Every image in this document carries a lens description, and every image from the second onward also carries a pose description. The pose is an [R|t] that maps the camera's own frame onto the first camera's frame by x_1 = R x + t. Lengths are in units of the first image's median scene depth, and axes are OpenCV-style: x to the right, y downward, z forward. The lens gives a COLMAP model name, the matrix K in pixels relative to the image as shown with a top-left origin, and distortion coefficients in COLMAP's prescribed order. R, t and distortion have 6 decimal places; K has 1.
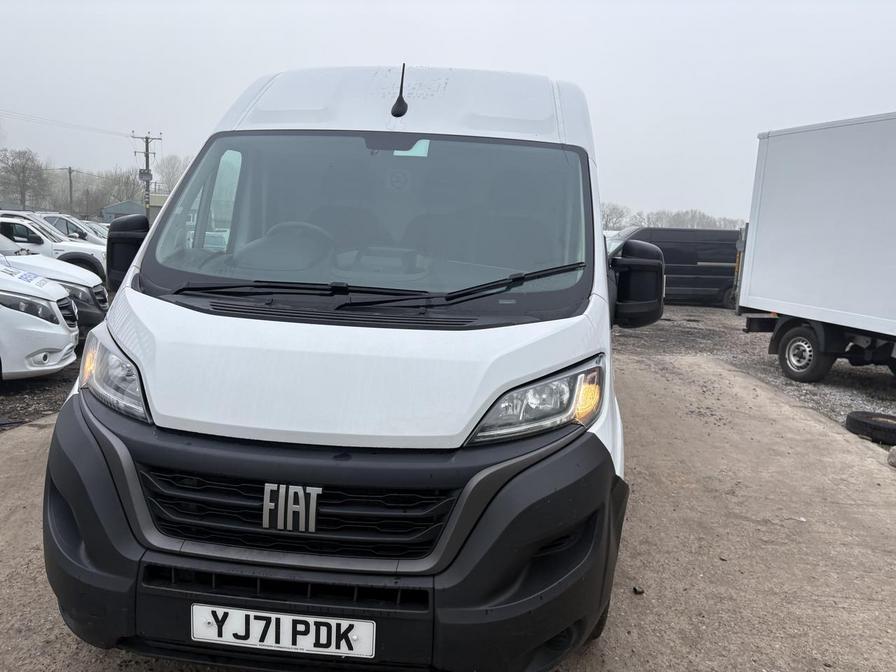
lens RADIAL K [[720.0, 0, 448.1], [0, 720.0, 320.9], [0, 0, 1]] dist [0.005197, 0.007527]
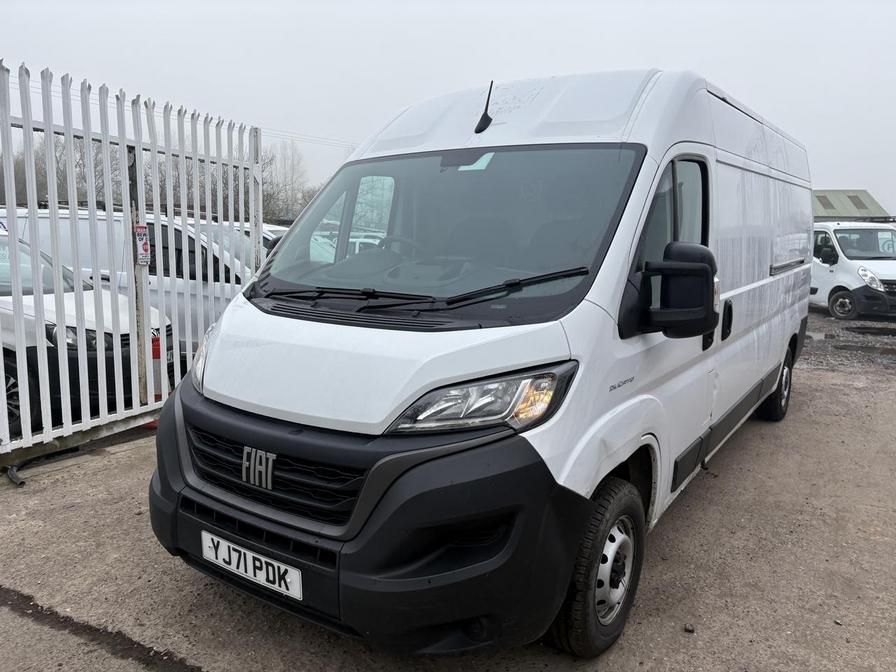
lens RADIAL K [[724.4, 0, 448.0], [0, 724.4, 336.0], [0, 0, 1]] dist [-0.000432, -0.004557]
pose [[0.854109, 0.032261, -0.519092, 0.707857], [-0.028749, 0.999477, 0.014812, 0.002882], [0.519299, 0.002272, 0.854590, 0.096666]]
